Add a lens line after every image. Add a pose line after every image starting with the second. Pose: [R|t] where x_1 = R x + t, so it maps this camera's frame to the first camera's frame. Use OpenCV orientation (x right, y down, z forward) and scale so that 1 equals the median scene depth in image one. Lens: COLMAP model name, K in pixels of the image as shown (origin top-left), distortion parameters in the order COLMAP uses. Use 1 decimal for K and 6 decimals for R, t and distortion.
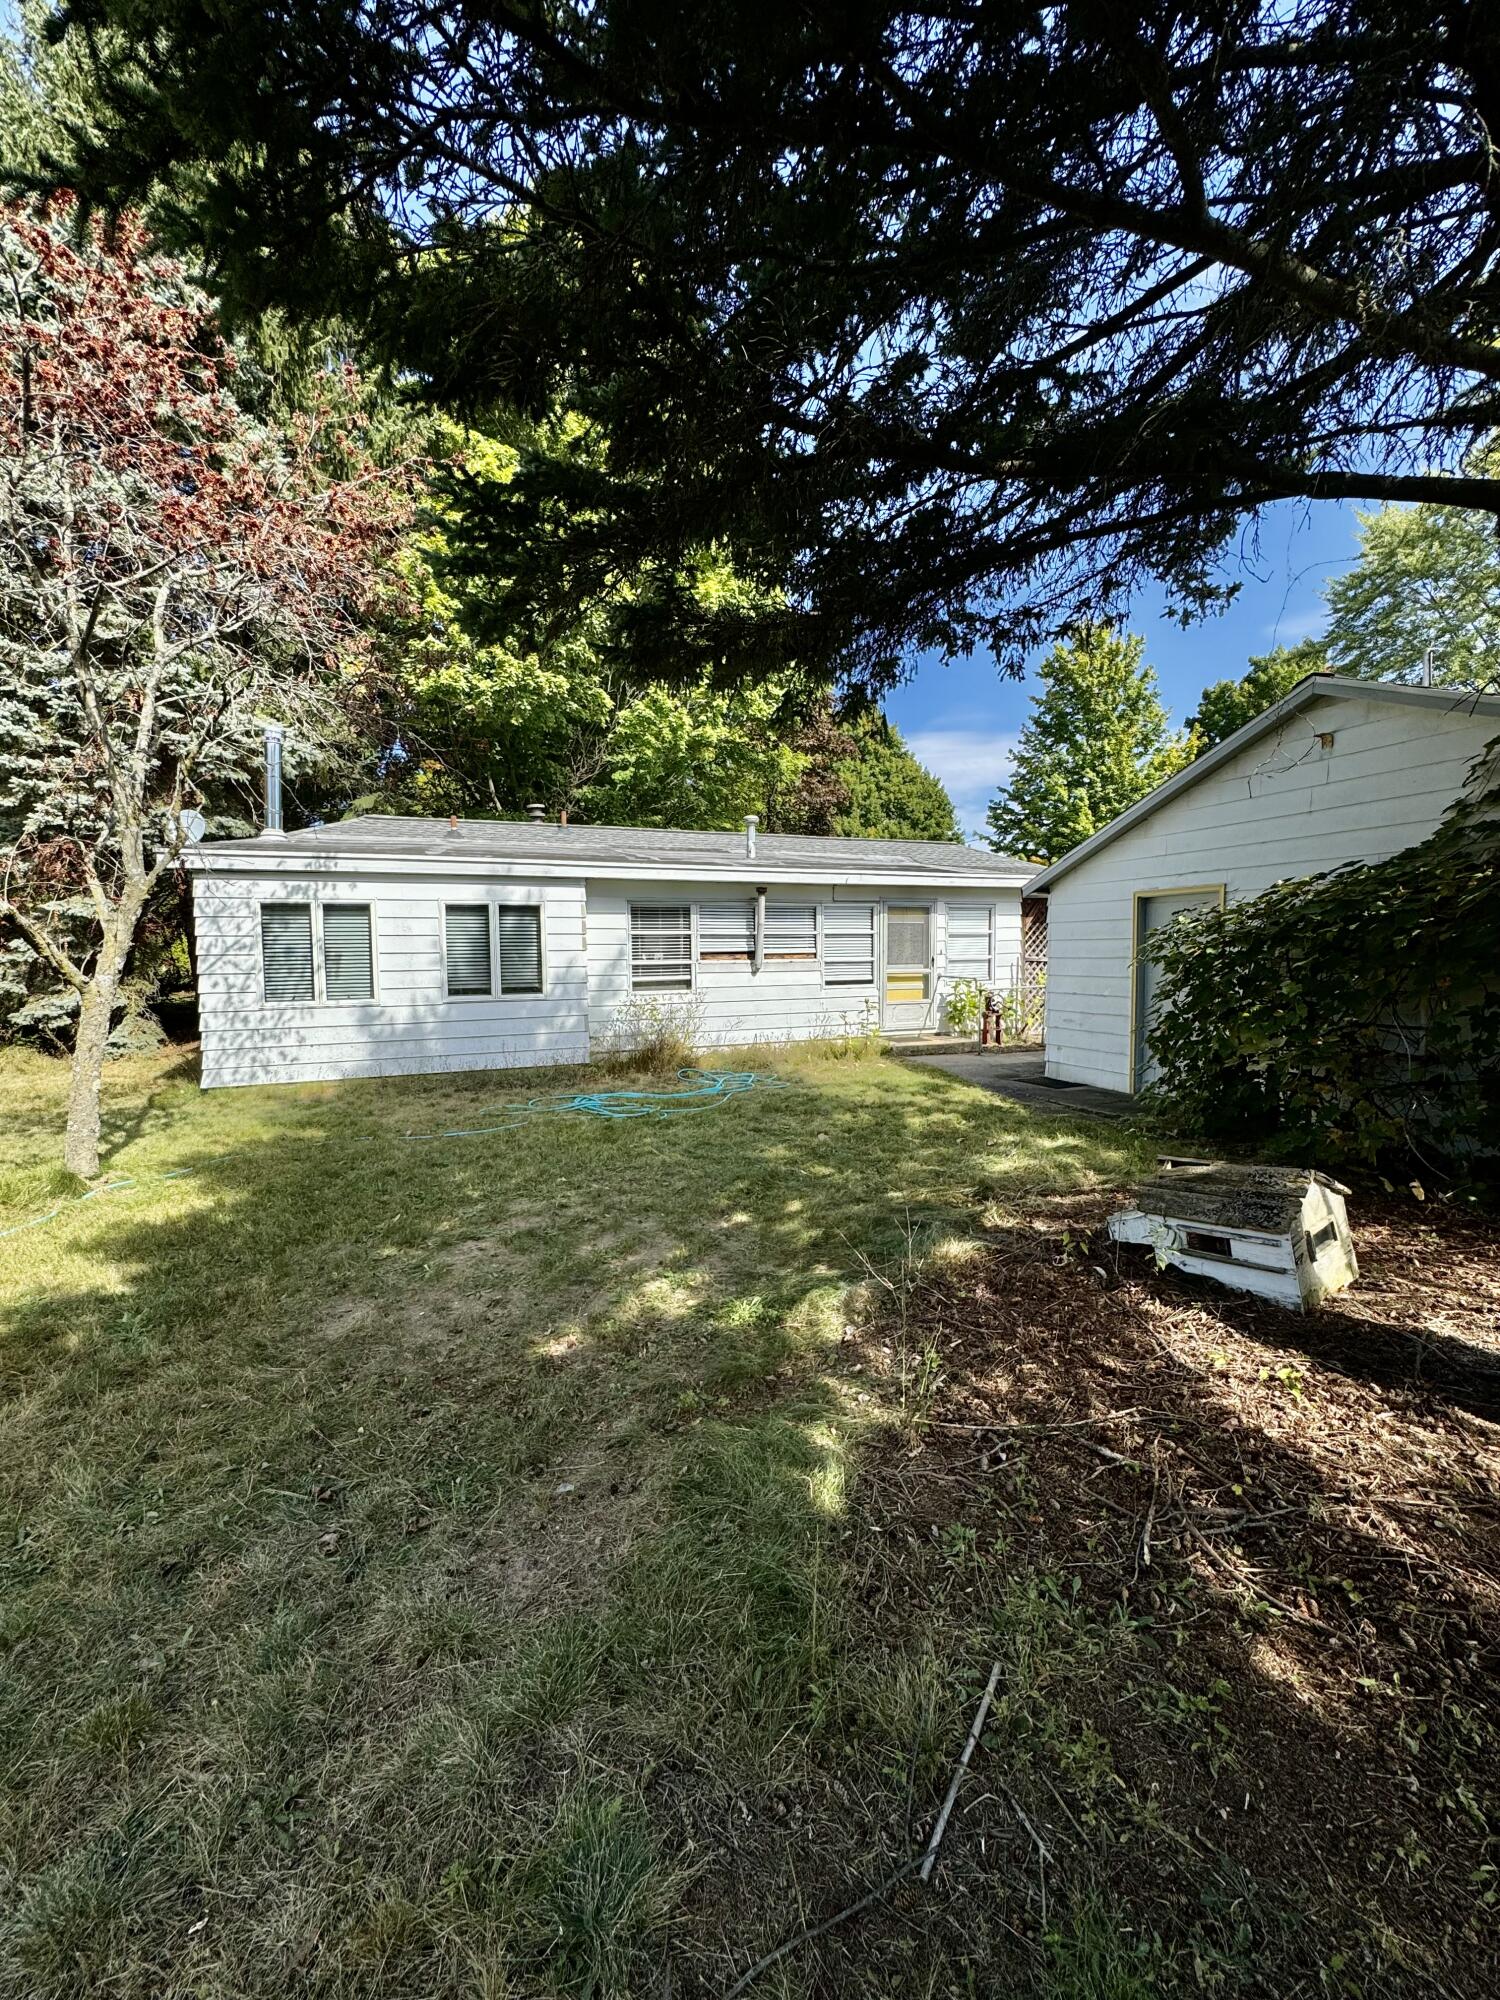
lens RADIAL K [[802.5, 0, 744.9], [0, 802.5, 1003.0], [0, 0, 1]] dist [-0.005713, 0.001182]
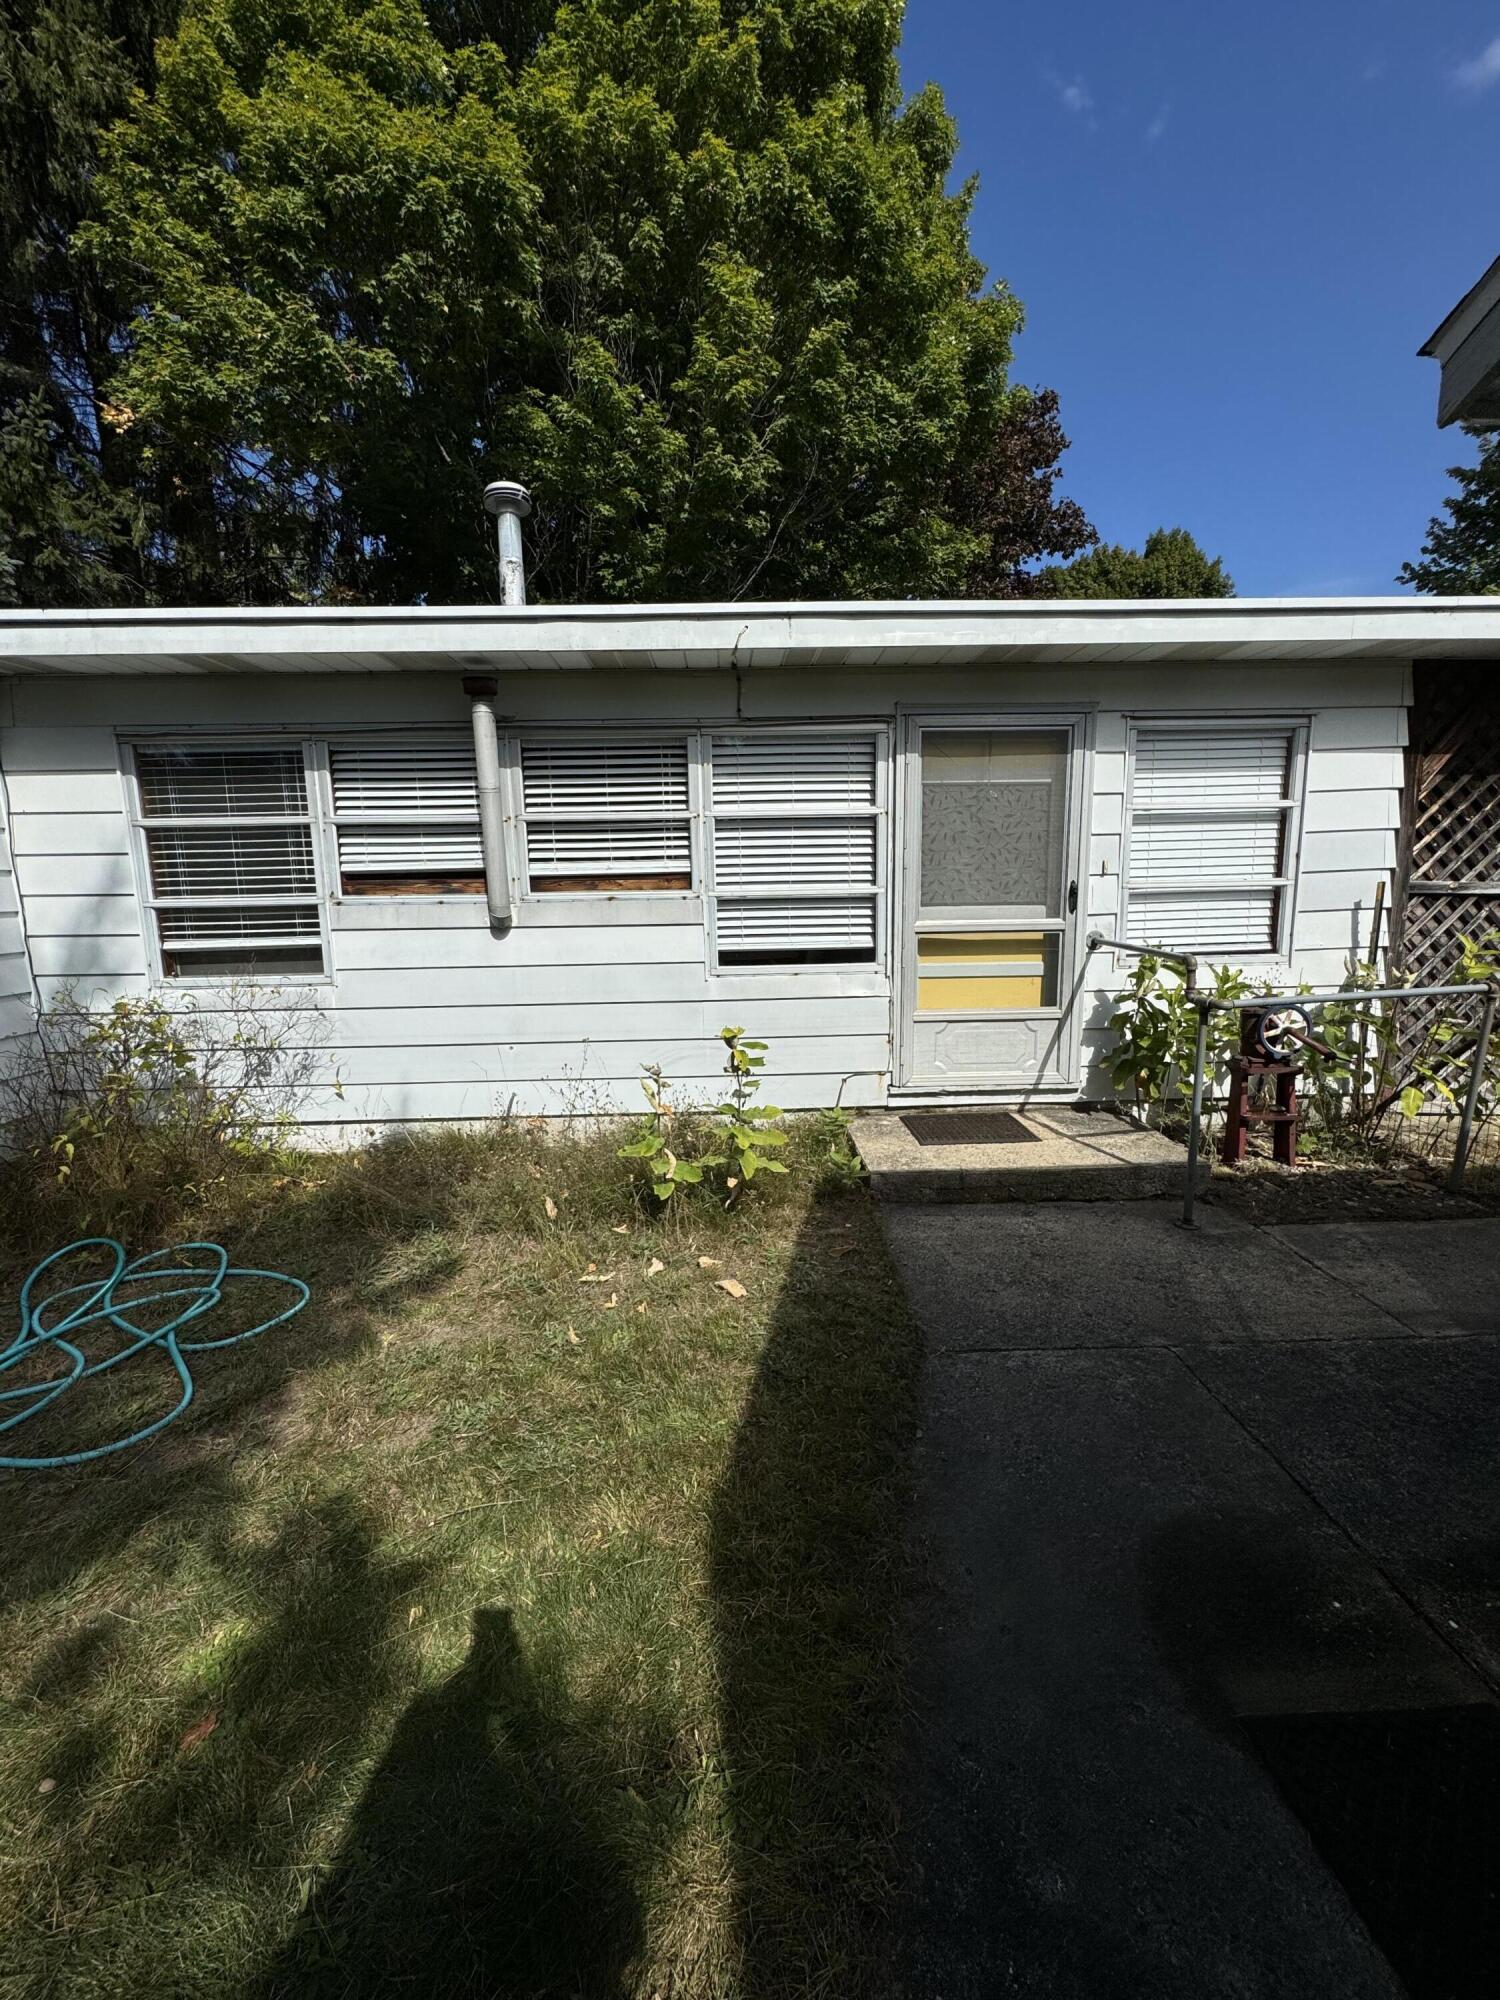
lens RADIAL K [[802.5, 0, 737.5], [0, 802.5, 1000.4], [0, 0, 1]] dist [-0.005713, 0.001182]
pose [[0.937778, 0.045045, -0.344302, 0.225977], [-0.014987, 0.995877, 0.089469, -0.037358], [0.346912, -0.078742, 0.934586, 0.650464]]
